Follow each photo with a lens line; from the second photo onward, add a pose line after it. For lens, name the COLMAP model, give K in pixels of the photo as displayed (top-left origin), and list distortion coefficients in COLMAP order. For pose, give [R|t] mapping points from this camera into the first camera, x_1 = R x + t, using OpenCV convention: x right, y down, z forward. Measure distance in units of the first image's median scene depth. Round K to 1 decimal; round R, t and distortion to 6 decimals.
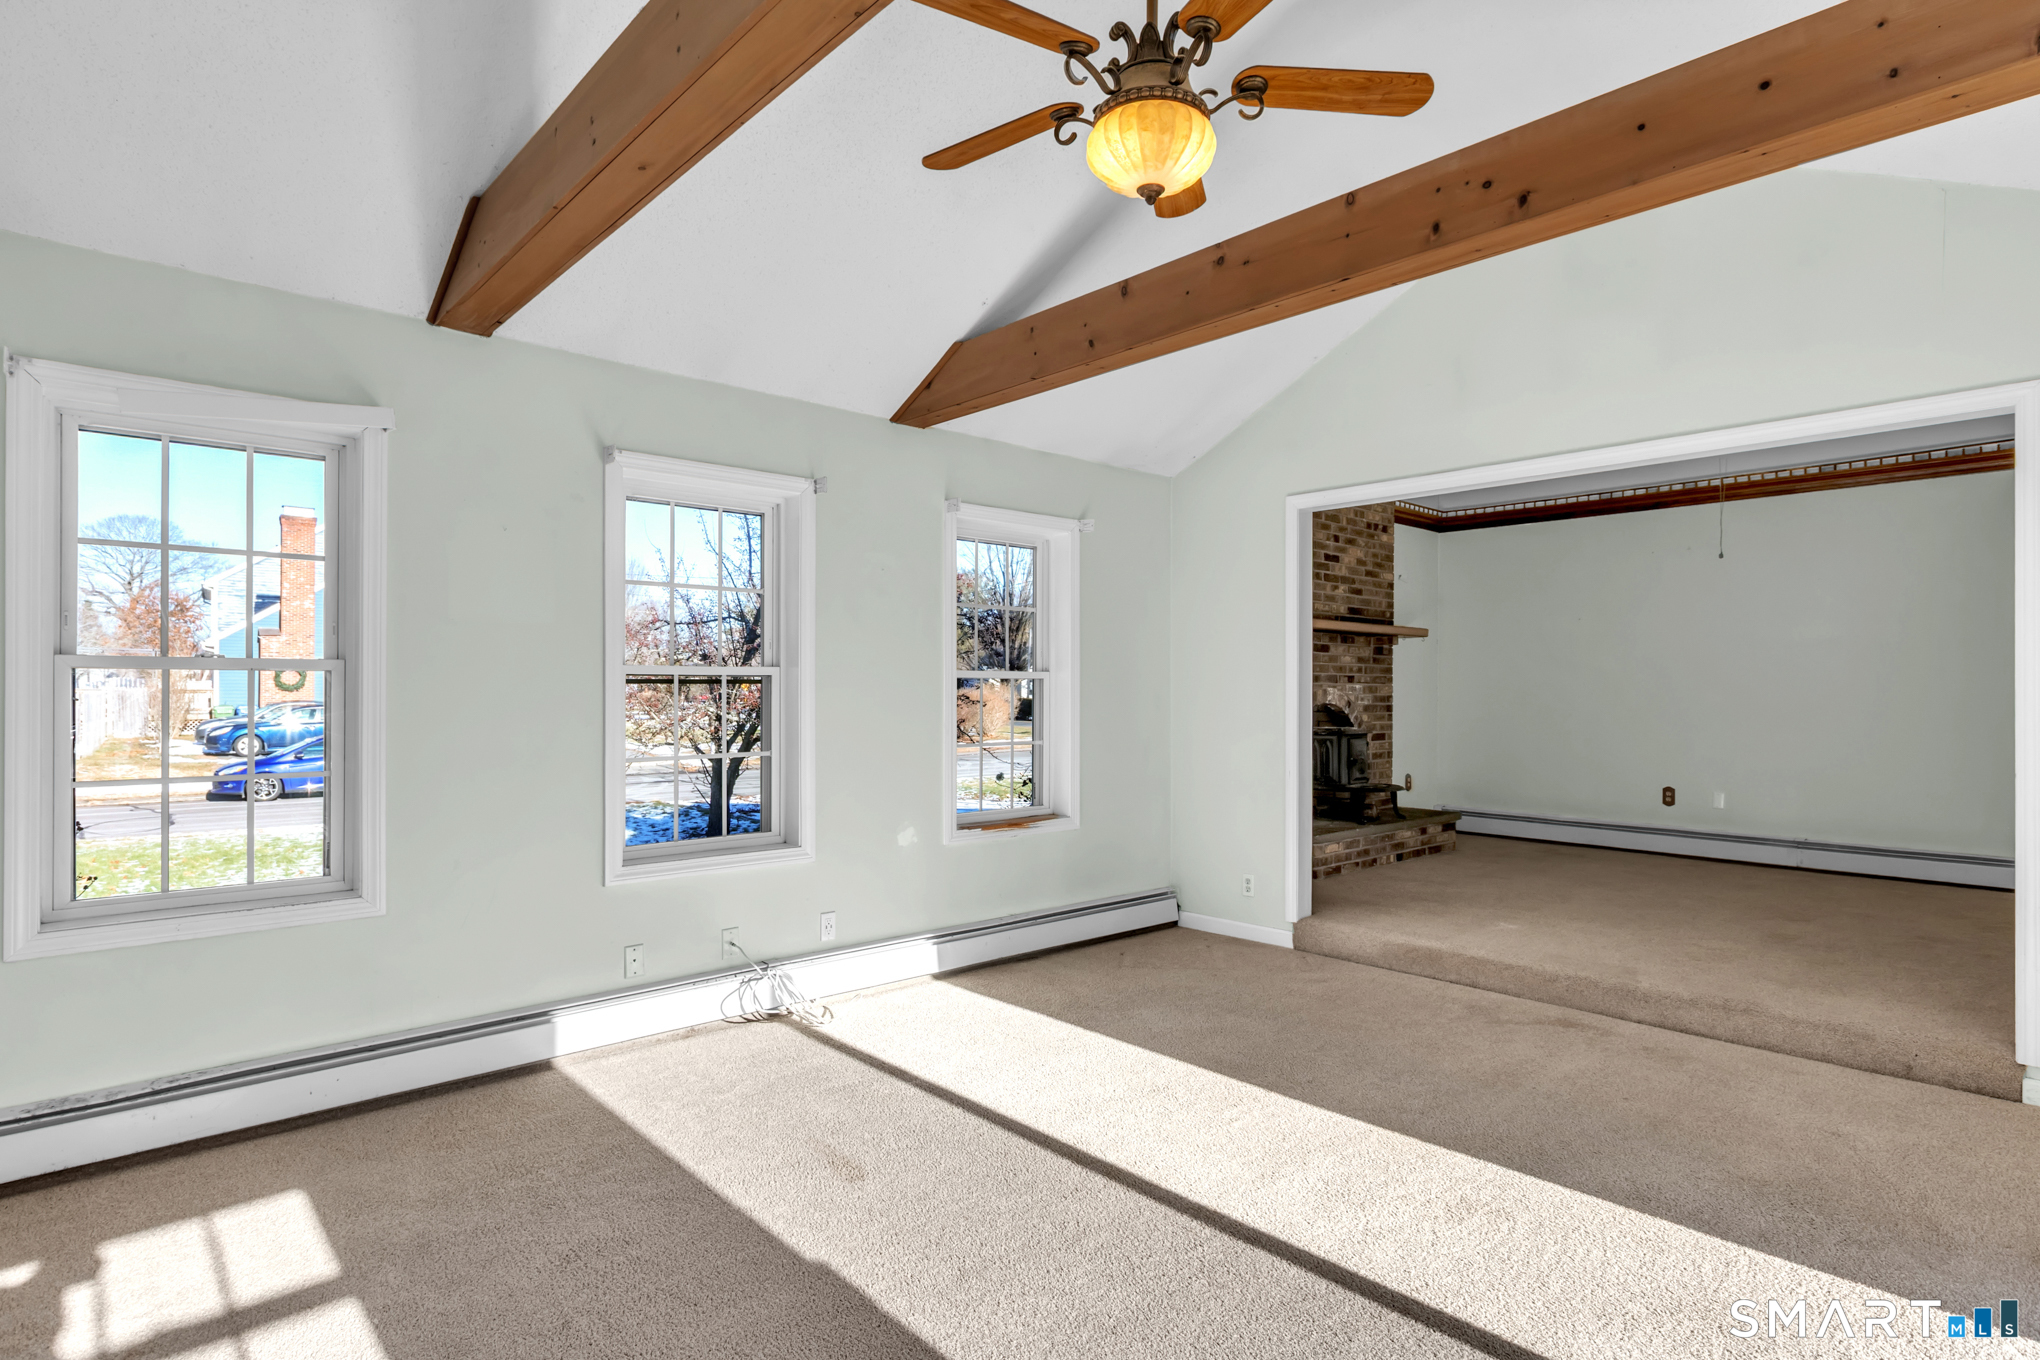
lens RADIAL K [[965.8, 0, 1020.0], [0, 965.8, 680.0], [0, 0, 1]] dist [0.000654, 0.000237]
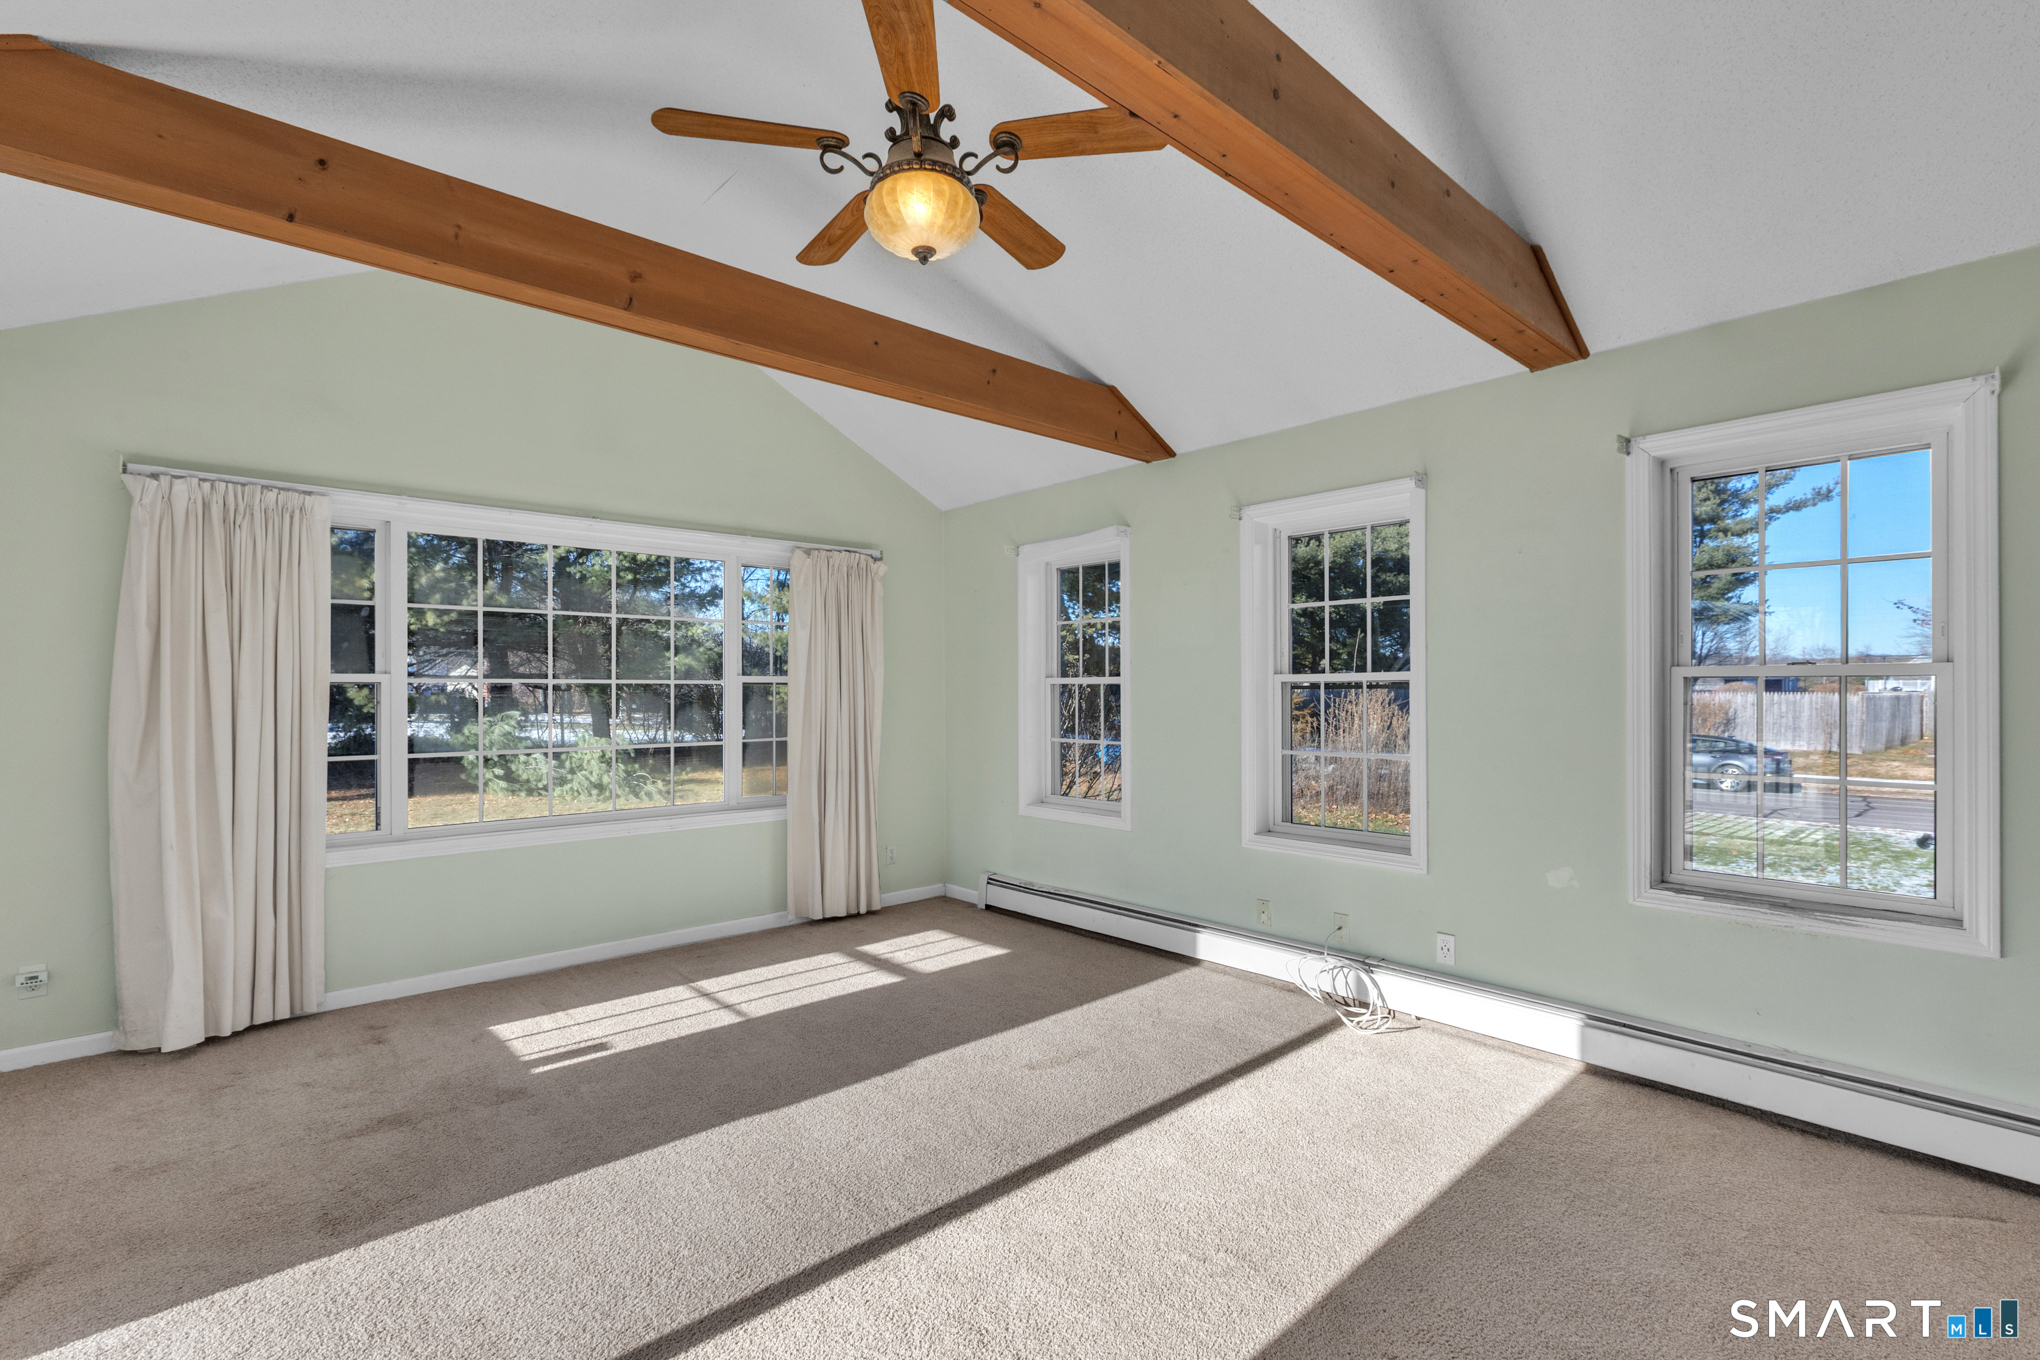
lens RADIAL K [[913.1, 0, 1014.6], [0, 913.1, 678.4], [0, 0, 1]] dist [-0.004449, 0.000058]
pose [[0.042344, -0.018535, -0.998931, 0.670893], [0.007240, 0.999807, -0.018244, 0.008305], [0.999077, -0.006460, 0.042470, 0.557065]]
